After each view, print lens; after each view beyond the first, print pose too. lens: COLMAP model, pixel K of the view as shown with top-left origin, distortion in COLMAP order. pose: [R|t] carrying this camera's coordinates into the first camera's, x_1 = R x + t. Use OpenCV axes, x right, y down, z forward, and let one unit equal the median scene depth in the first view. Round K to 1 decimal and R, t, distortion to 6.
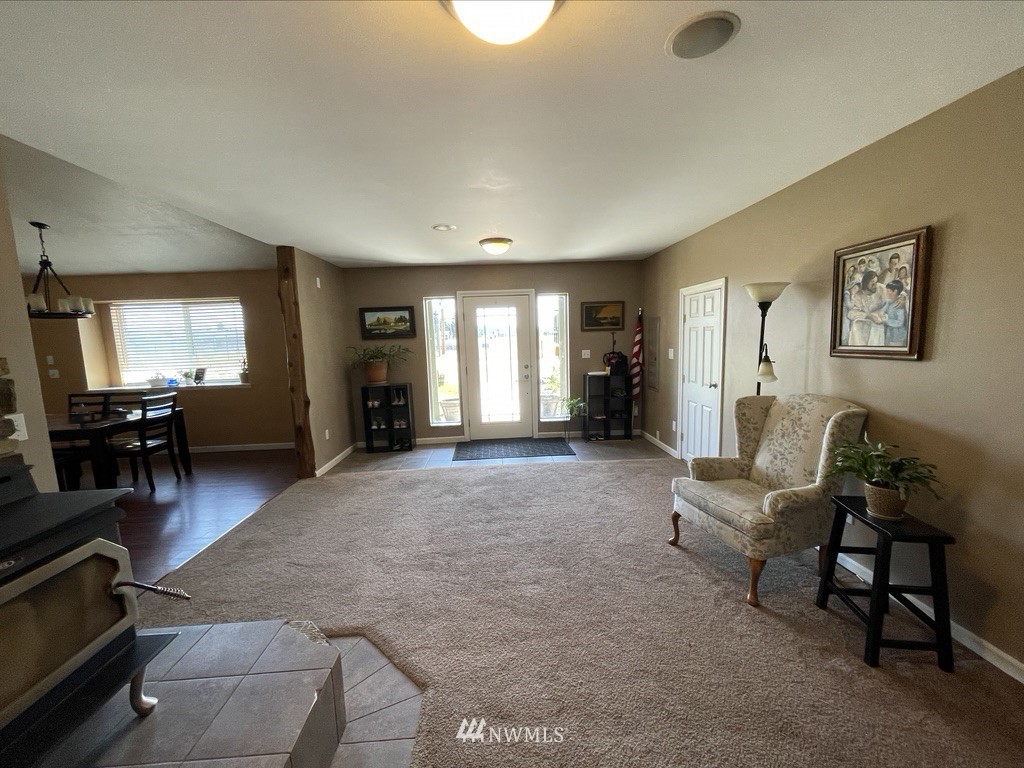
lens RADIAL K [[413.1, 0, 514.8], [0, 413.1, 385.9], [0, 0, 1]] dist [0.001099, 0.000071]
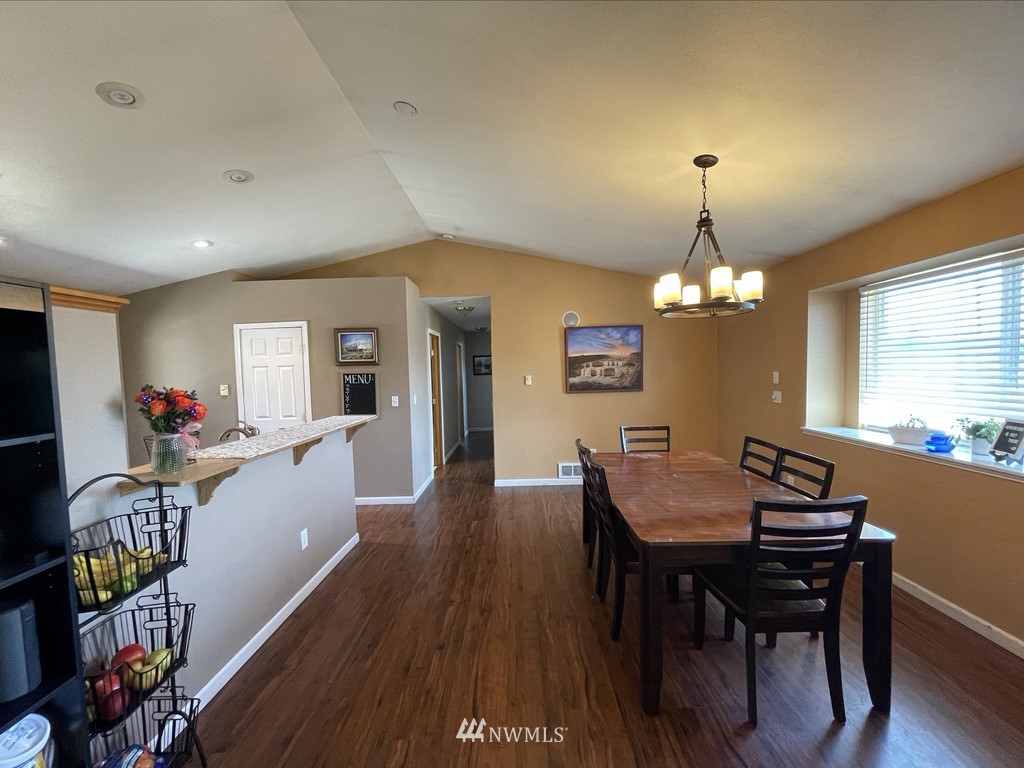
lens RADIAL K [[413.1, 0, 511.2], [0, 413.1, 390.4], [0, 0, 1]] dist [0.001099, 0.000071]
pose [[-0.061266, 0.088834, -0.994161, -0.841500], [-0.094833, 0.991008, 0.094396, -0.145177], [0.993606, 0.100063, -0.052290, 1.306325]]
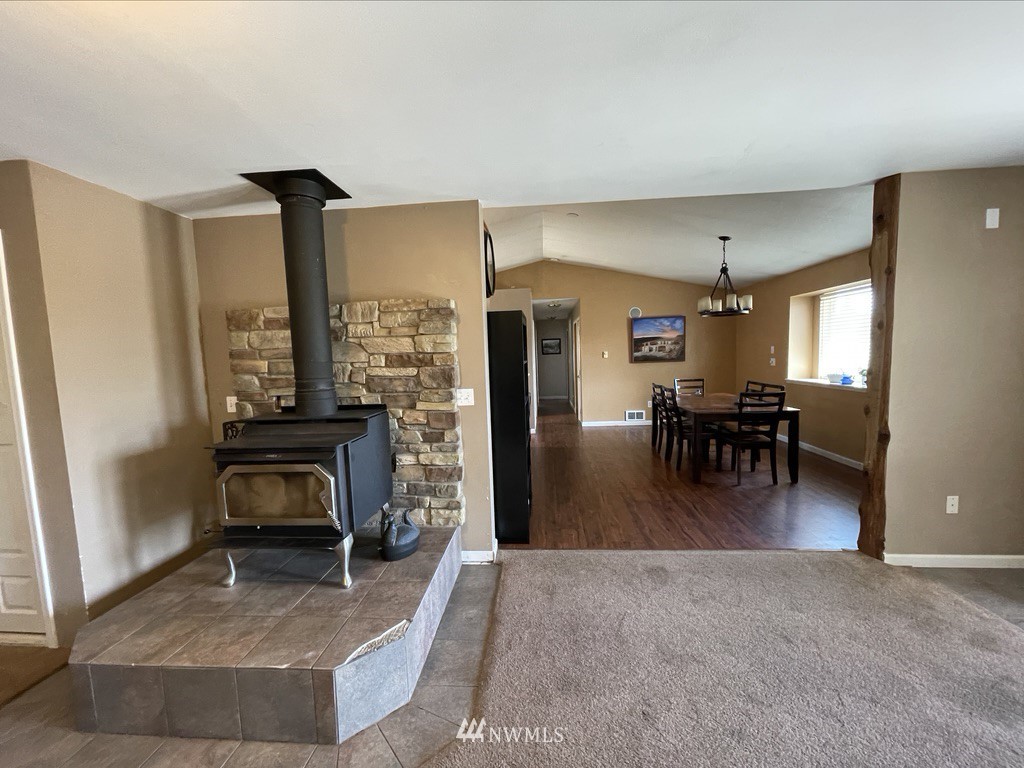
lens RADIAL K [[413.1, 0, 513.1], [0, 413.1, 388.9], [0, 0, 1]] dist [0.001099, 0.000071]
pose [[-0.119913, 0.125385, -0.984835, 0.258575], [-0.082296, 0.987323, 0.135722, -0.115830], [0.989368, 0.097322, -0.108074, 0.942390]]
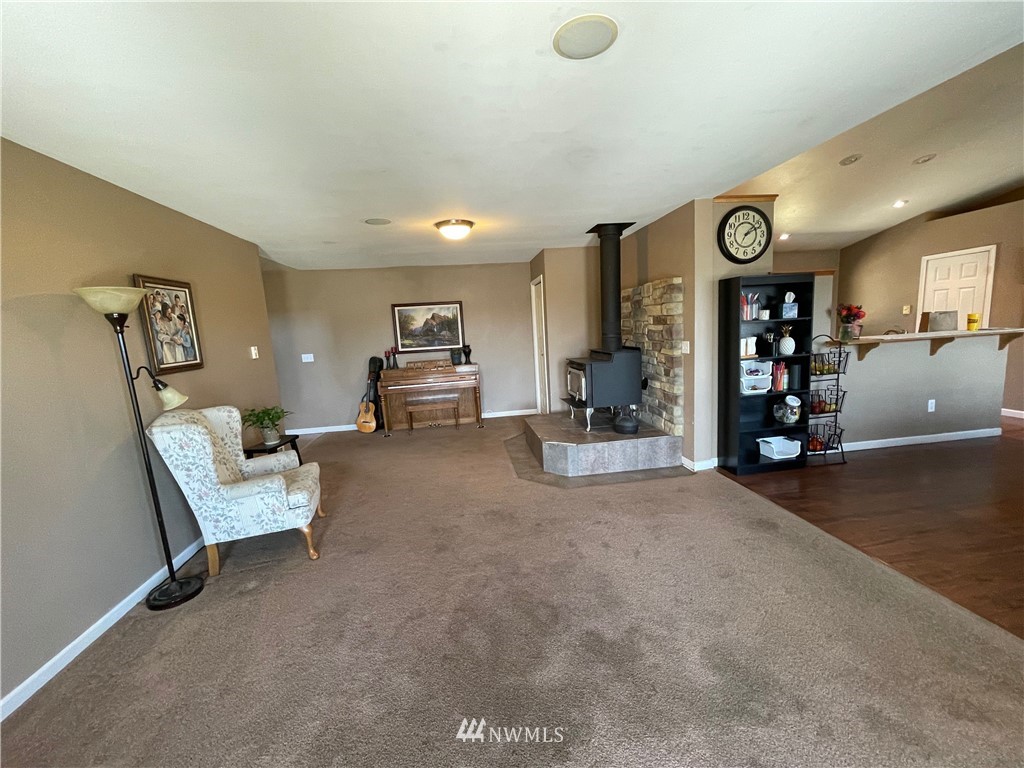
lens RADIAL K [[413.1, 0, 515.0], [0, 413.1, 386.4], [0, 0, 1]] dist [0.001099, 0.000071]
pose [[-0.991366, 0.105978, -0.077216, -0.055467], [0.081868, 0.960256, 0.266844, -0.259334], [0.102427, 0.258219, -0.960641, 2.179153]]
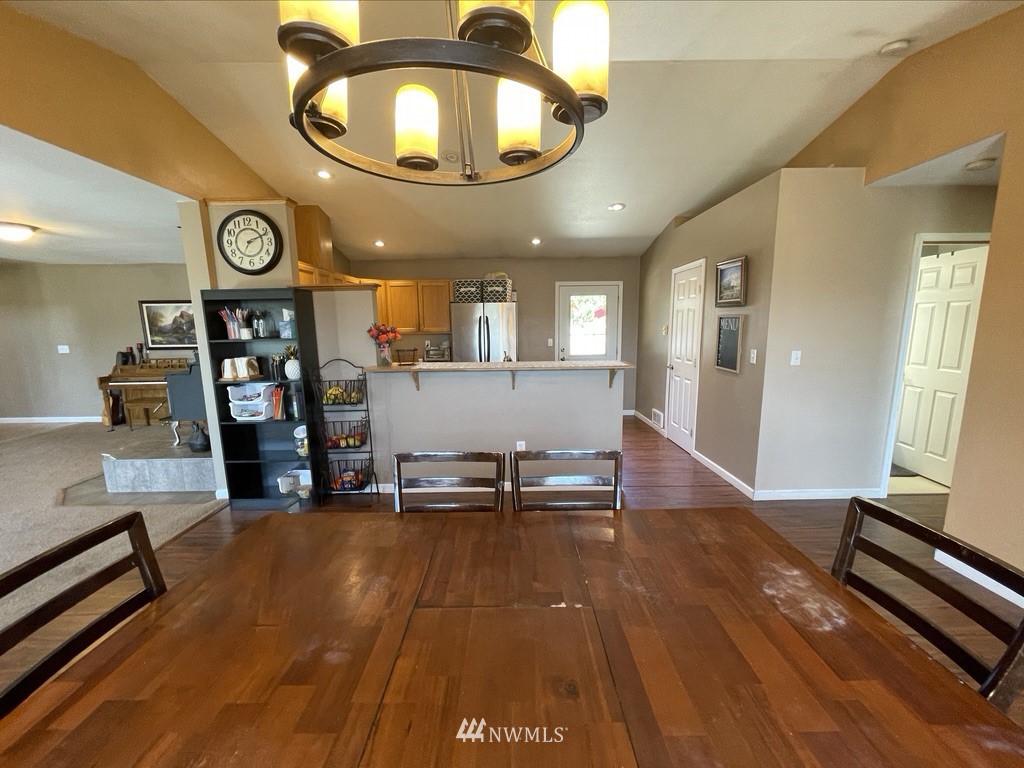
lens RADIAL K [[413.1, 0, 516.7], [0, 413.1, 383.9], [0, 0, 1]] dist [0.001099, 0.000071]
pose [[-0.998076, 0.043609, 0.044071, -1.960080], [0.053785, 0.962584, 0.265593, -0.187386], [-0.030840, 0.267452, -0.963077, 2.067091]]
